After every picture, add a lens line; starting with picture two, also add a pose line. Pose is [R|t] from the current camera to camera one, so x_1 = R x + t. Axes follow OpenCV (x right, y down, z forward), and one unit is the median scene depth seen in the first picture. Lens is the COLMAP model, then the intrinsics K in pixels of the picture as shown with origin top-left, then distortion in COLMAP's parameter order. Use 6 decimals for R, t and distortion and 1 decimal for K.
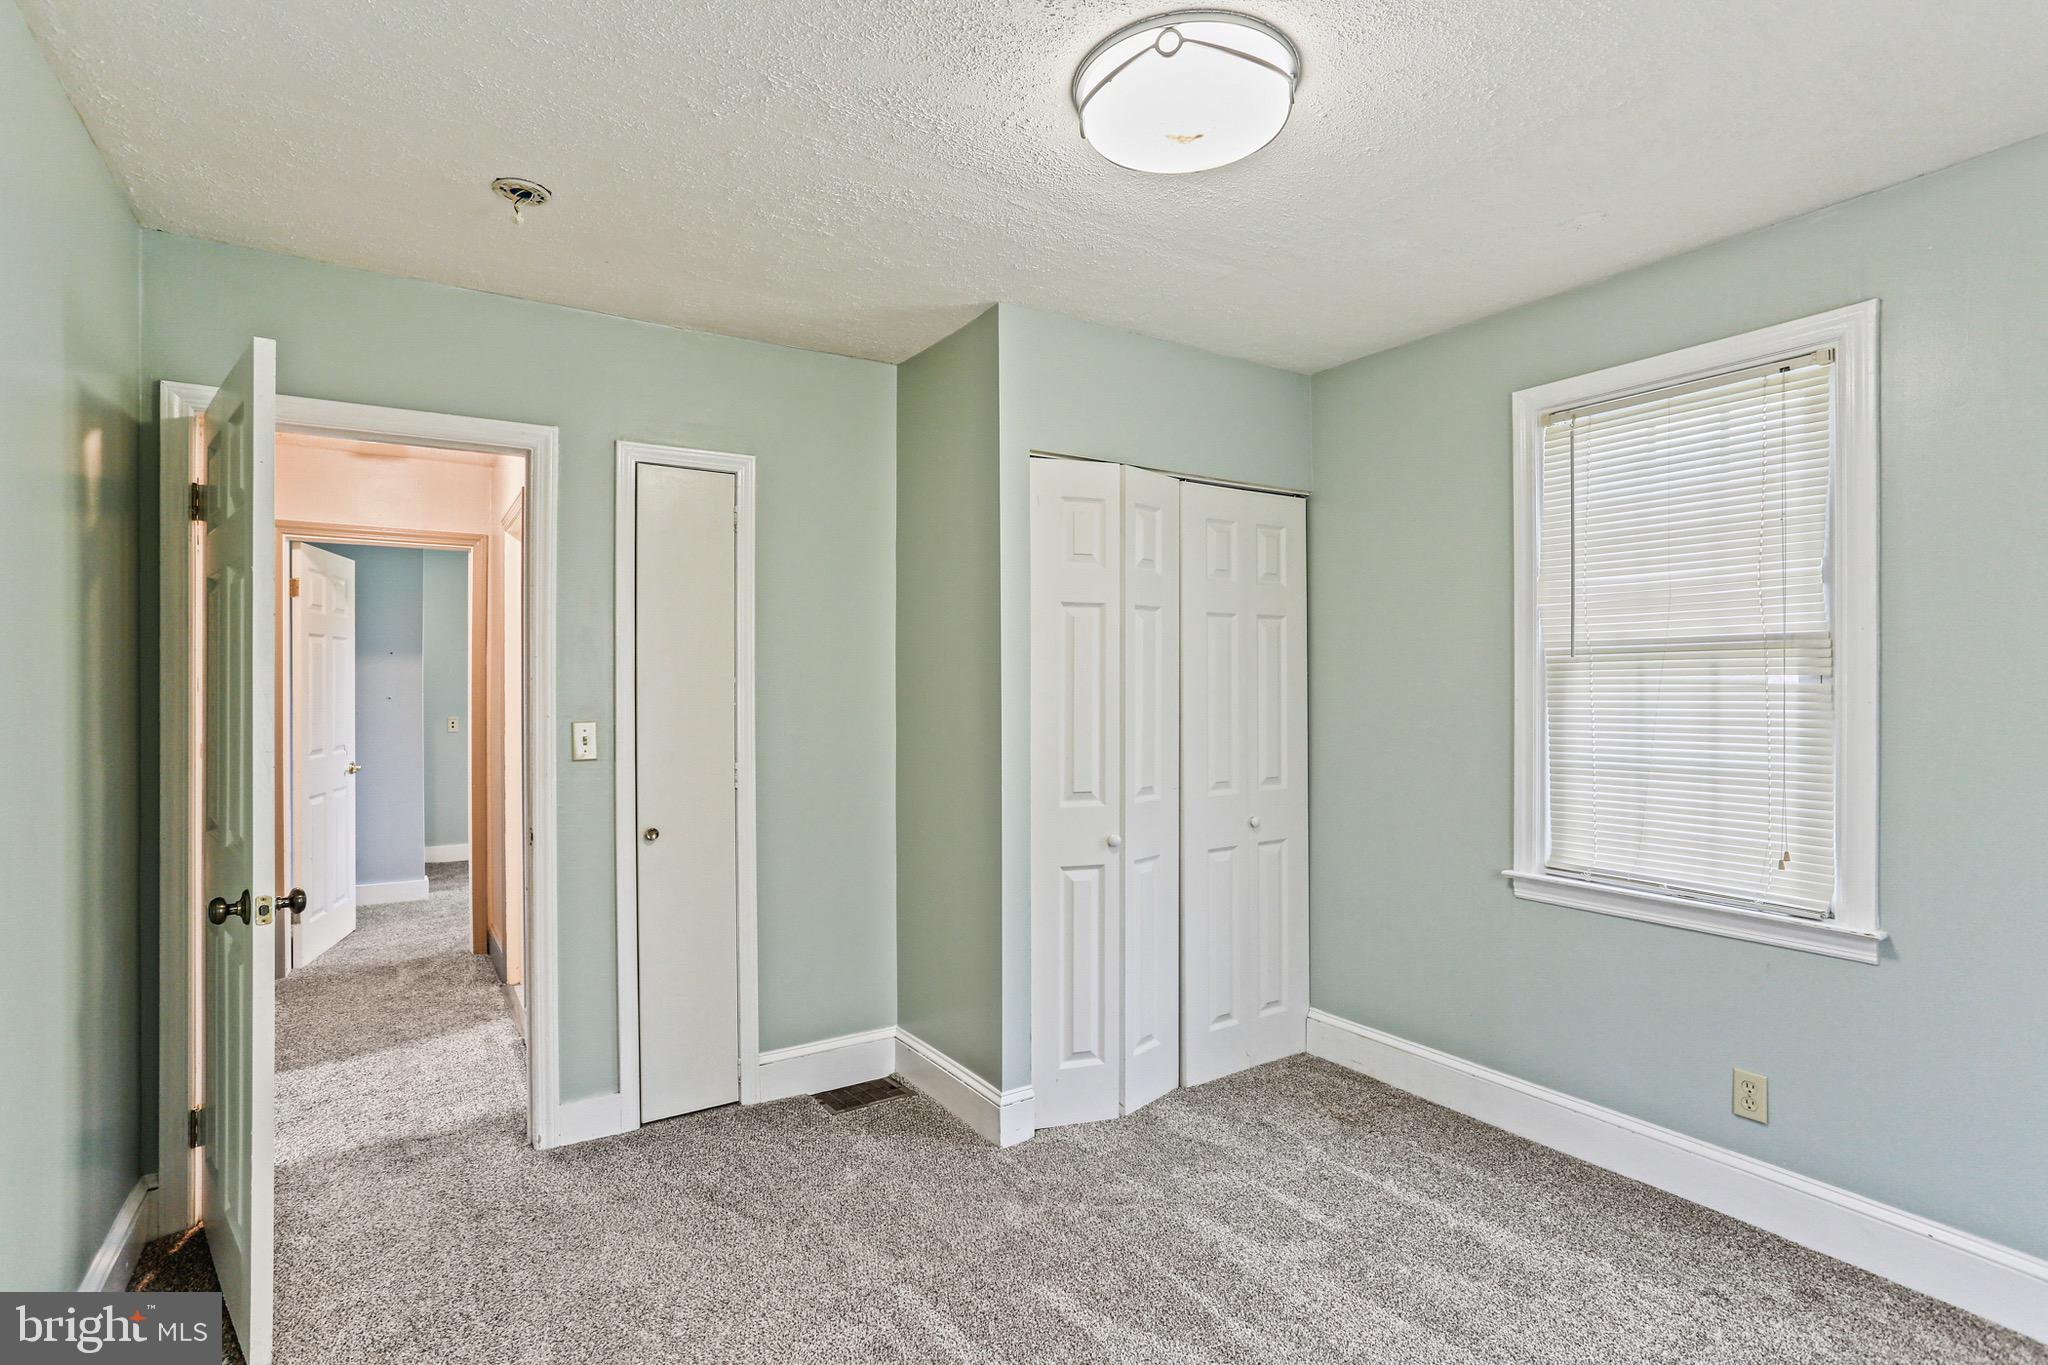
lens RADIAL K [[994.4, 0, 1015.1], [0, 994.4, 685.1], [0, 0, 1]] dist [-0.049979, 0.032365]
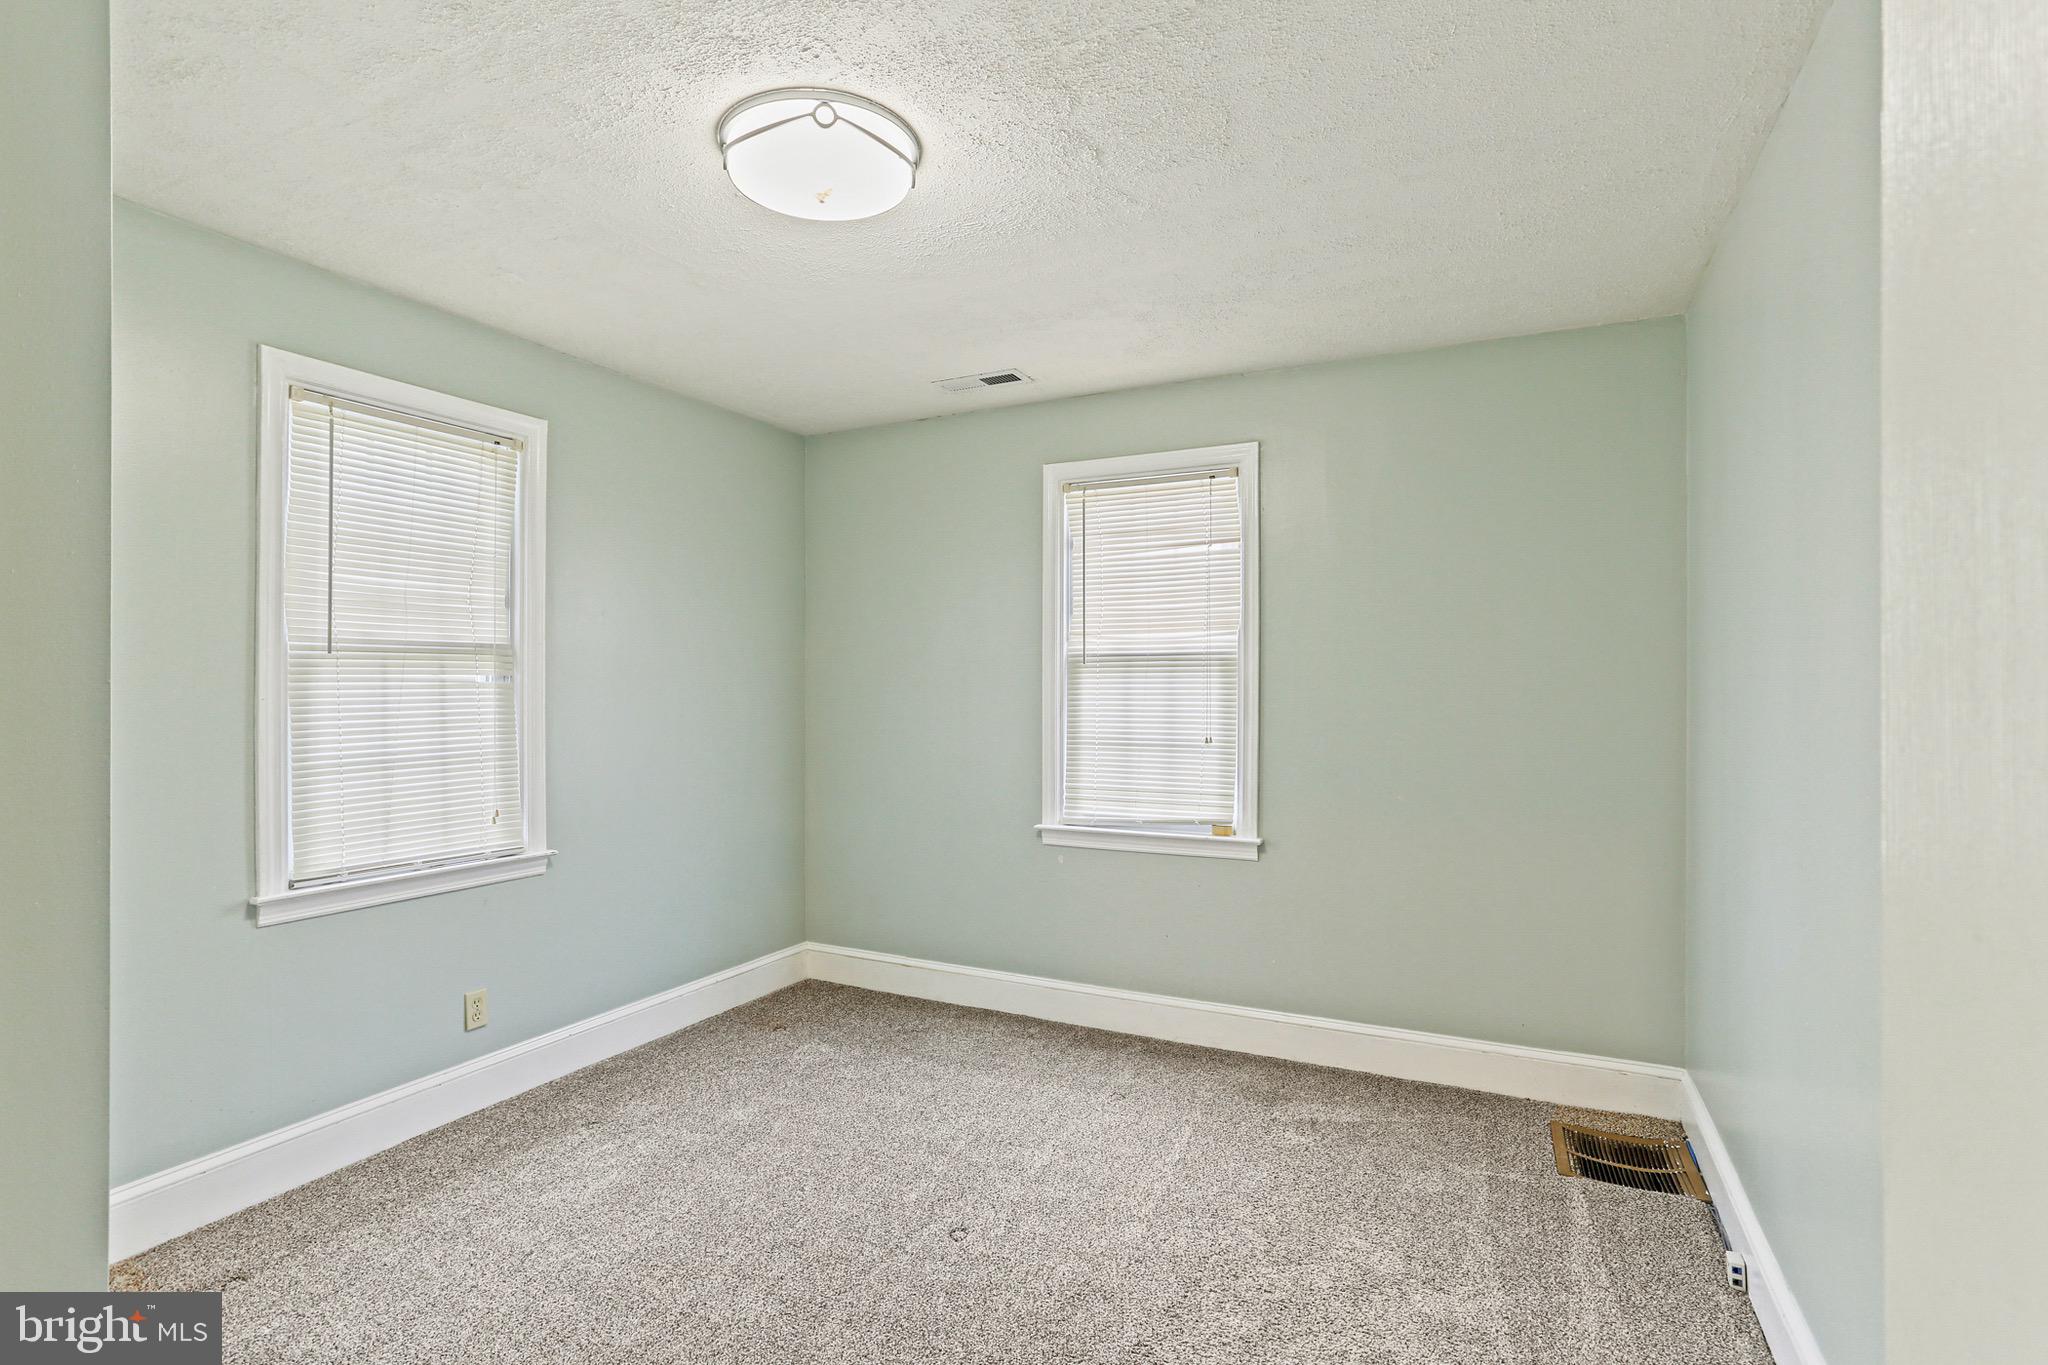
lens RADIAL K [[994.4, 0, 1015.1], [0, 994.4, 685.1], [0, 0, 1]] dist [-0.049979, 0.032365]
pose [[-0.498423, -0.003318, 0.866928, -0.653997], [-0.003308, 0.999993, 0.001925, -0.001938], [-0.866928, -0.001909, -0.498430, 0.977370]]
